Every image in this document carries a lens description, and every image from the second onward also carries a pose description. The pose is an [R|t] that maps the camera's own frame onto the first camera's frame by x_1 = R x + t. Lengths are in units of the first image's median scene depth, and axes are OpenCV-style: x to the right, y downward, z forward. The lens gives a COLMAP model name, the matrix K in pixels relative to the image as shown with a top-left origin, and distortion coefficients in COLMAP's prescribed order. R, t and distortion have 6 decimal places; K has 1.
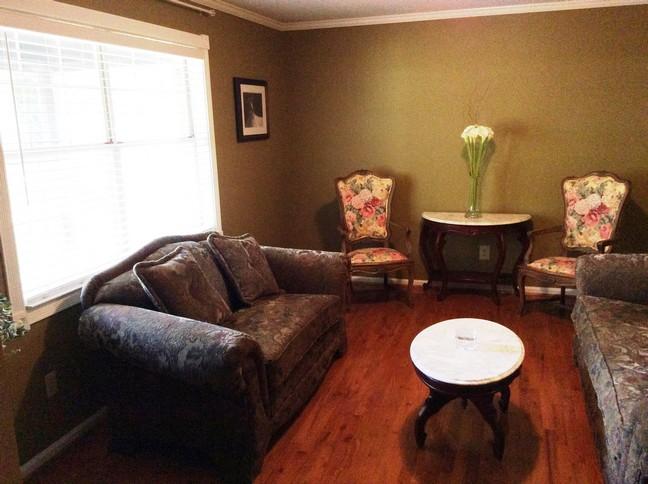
lens RADIAL K [[605.3, 0, 324.0], [0, 605.3, 242.0], [0, 0, 1]] dist [0.141444, -0.005771]
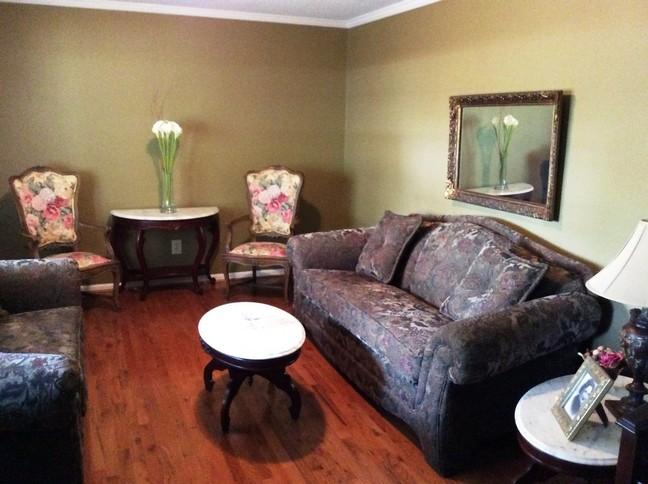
lens RADIAL K [[608.8, 0, 324.0], [0, 608.8, 242.0], [0, 0, 1]] dist [0.045662, -0.008123]
pose [[0.773539, -0.093143, 0.626867, -0.206214], [0.095551, 0.994974, 0.029930, 0.002662], [-0.626504, 0.036746, 0.778551, 0.062808]]
